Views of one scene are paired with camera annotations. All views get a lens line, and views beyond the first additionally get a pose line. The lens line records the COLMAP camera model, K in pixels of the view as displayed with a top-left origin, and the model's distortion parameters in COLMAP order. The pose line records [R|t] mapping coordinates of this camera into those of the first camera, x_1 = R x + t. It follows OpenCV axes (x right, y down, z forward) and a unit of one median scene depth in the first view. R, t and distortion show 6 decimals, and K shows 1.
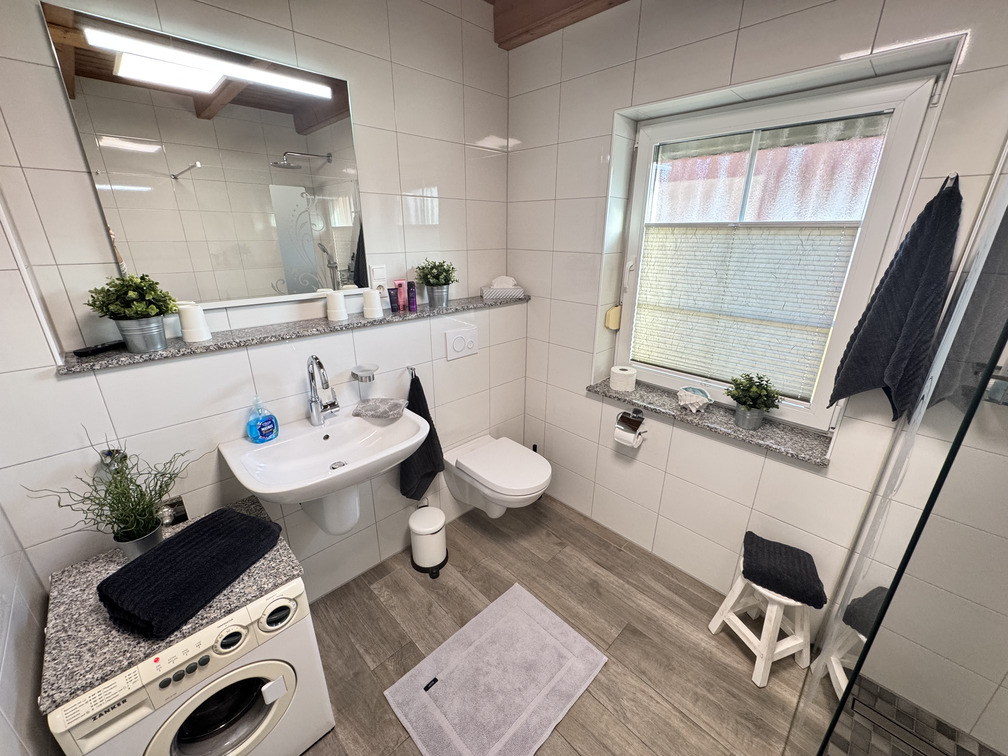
lens RADIAL K [[402.7, 0, 503.2], [0, 402.7, 376.3], [0, 0, 1]] dist [-0.000815, 0.000393]
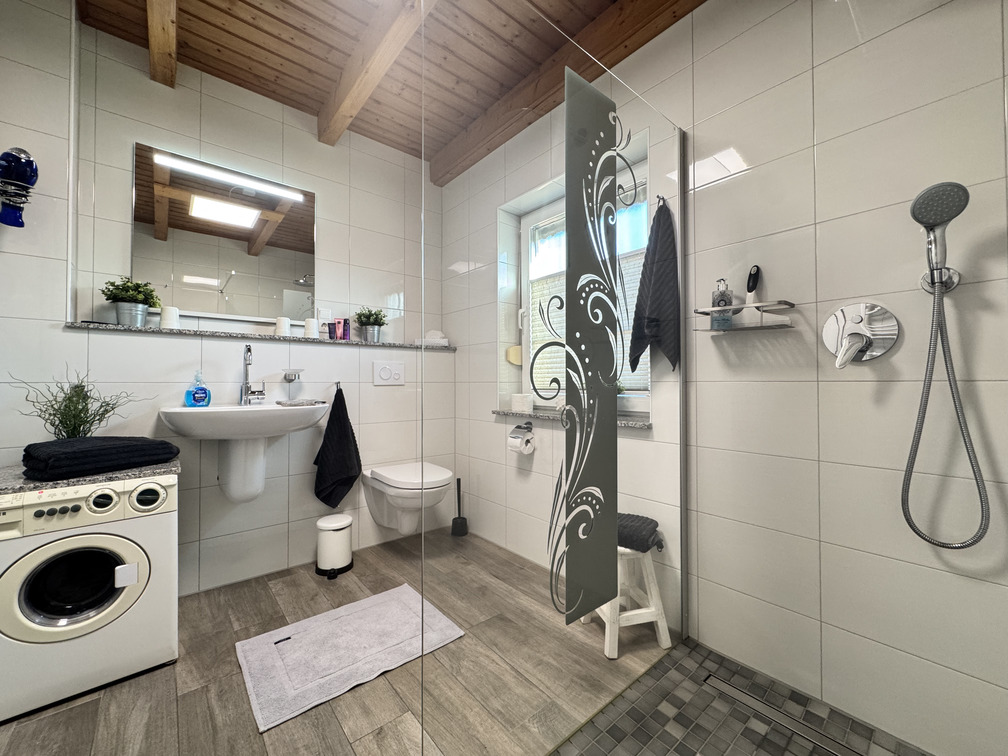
lens RADIAL K [[402.7, 0, 503.8], [0, 402.7, 375.5], [0, 0, 1]] dist [-0.000815, 0.000393]
pose [[0.997165, -0.010496, -0.074509, 0.423589], [-0.016779, 0.934271, -0.356169, 0.443762], [0.073350, 0.356410, 0.931446, -0.142688]]
